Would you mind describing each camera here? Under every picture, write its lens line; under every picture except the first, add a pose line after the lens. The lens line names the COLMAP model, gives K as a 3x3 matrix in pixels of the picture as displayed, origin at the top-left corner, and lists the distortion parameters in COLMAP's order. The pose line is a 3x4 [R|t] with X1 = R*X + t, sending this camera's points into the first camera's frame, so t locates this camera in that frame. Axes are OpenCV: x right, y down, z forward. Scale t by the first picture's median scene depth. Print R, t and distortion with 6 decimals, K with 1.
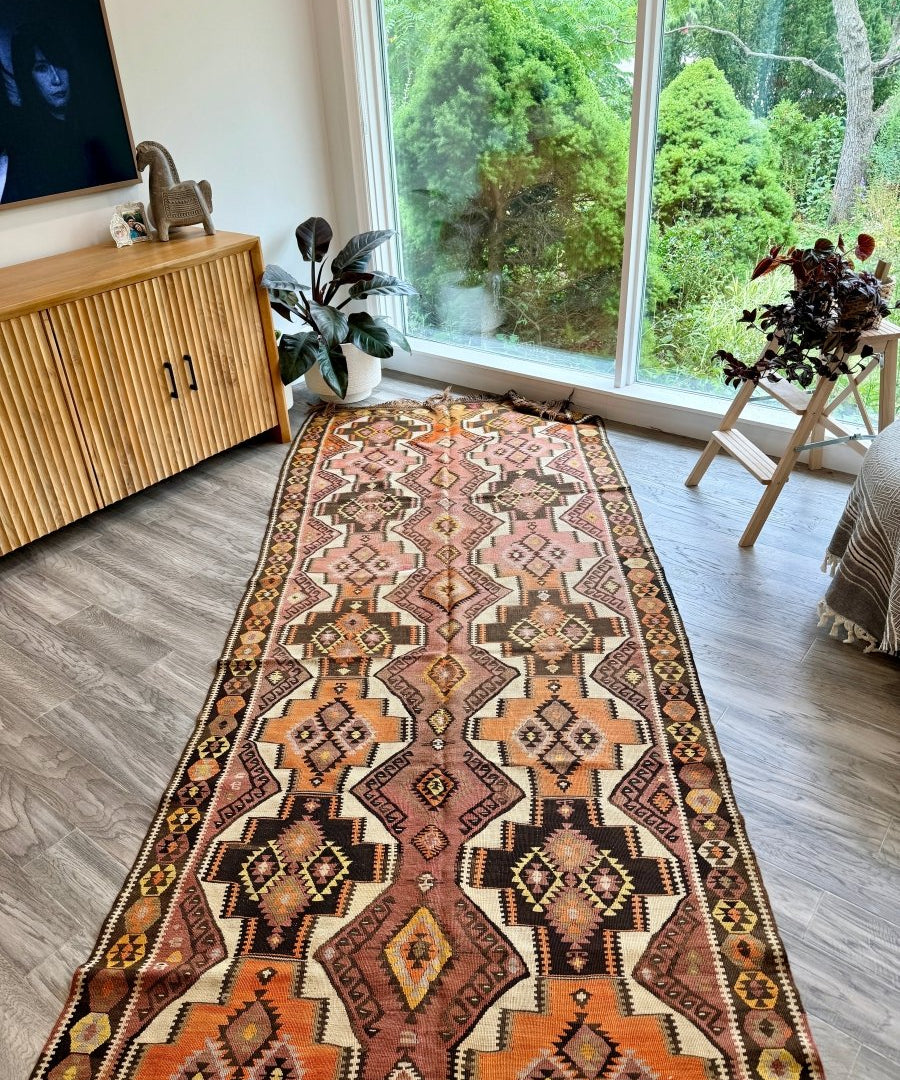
lens RADIAL K [[881.9, 0, 449.3], [0, 881.9, 551.4], [0, 0, 1]] dist [0.124005, -0.213969]
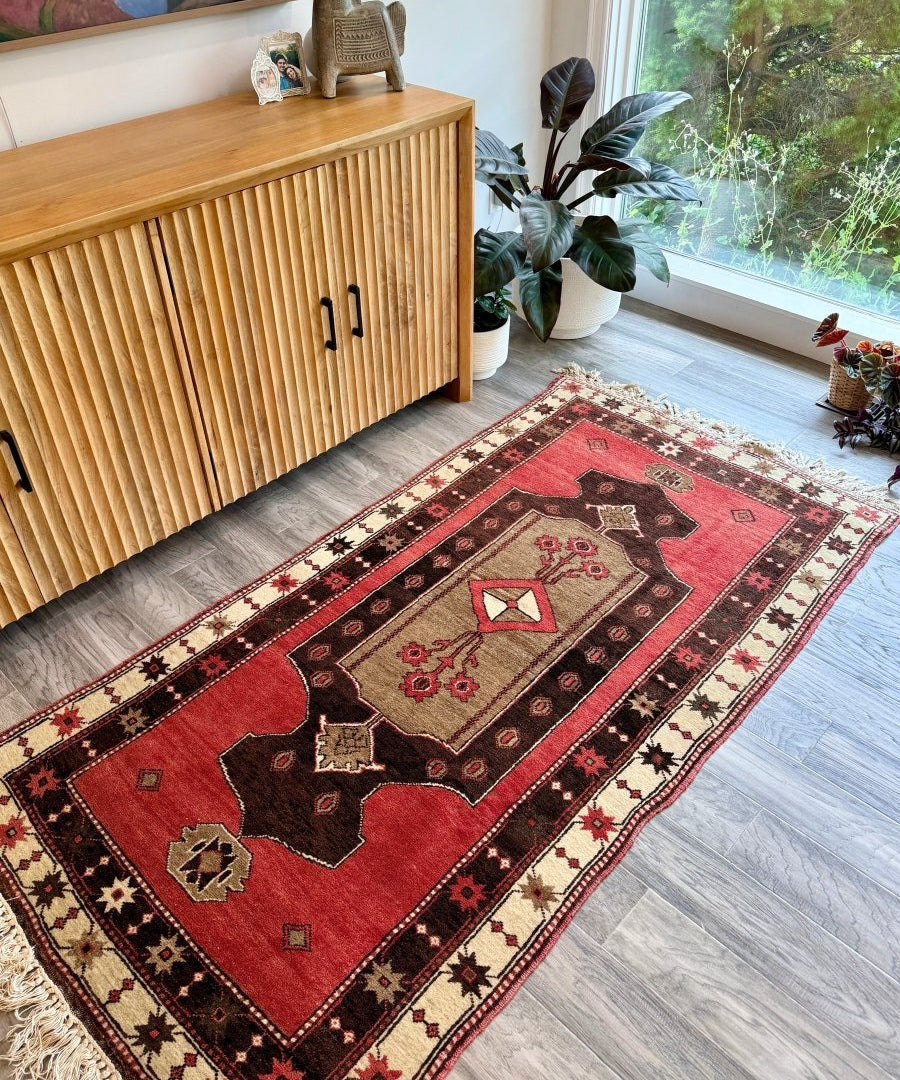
lens RADIAL K [[892.8, 0, 450.5], [0, 892.8, 515.5], [0, 0, 1]] dist [0.187883, -0.351827]
pose [[0.993526, 0.095782, -0.061086, -0.163953], [-0.087447, 0.988044, 0.126974, -0.141160], [0.072517, -0.120811, 0.990023, 0.319793]]
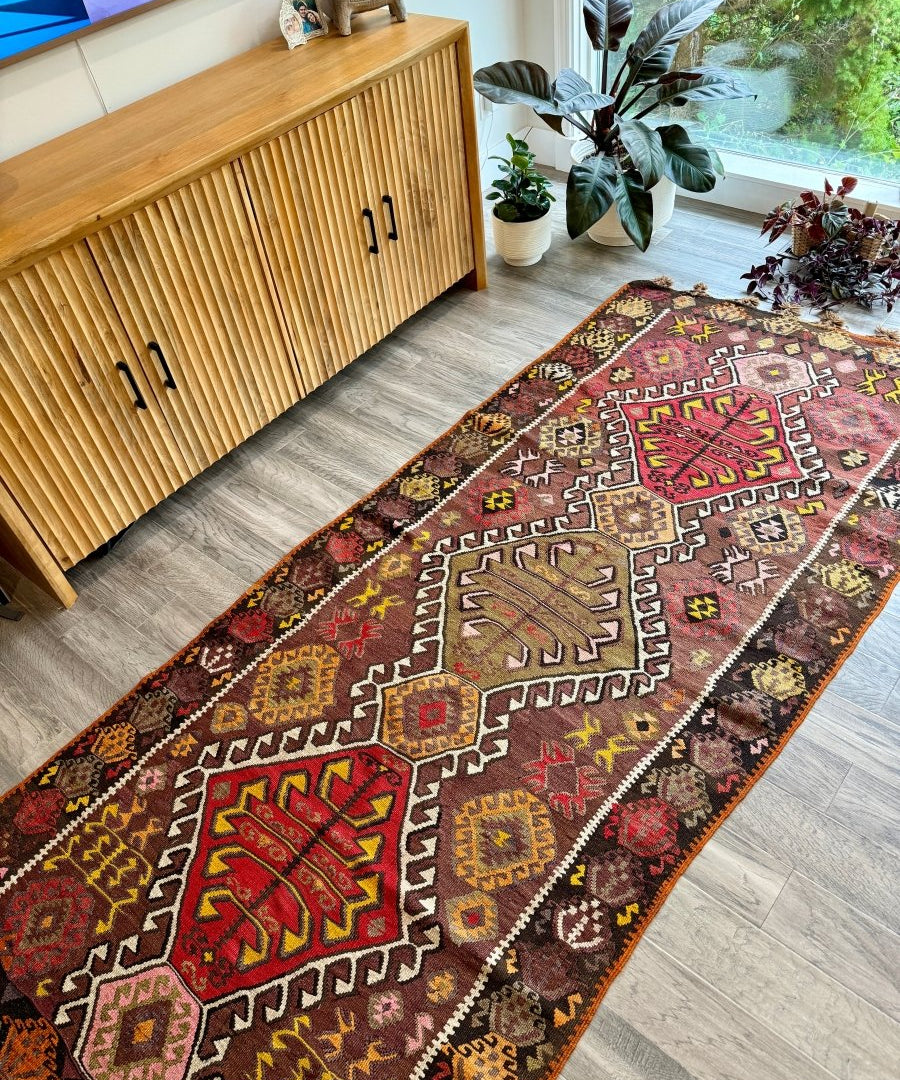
lens RADIAL K [[877.5, 0, 454.2], [0, 877.5, 563.4], [0, 0, 1]] dist [0.130277, -0.187937]
pose [[0.997792, -0.014104, -0.064899, -0.183795], [0.030857, 0.963764, 0.264966, -0.110915], [0.058810, -0.266384, 0.962071, 0.142586]]
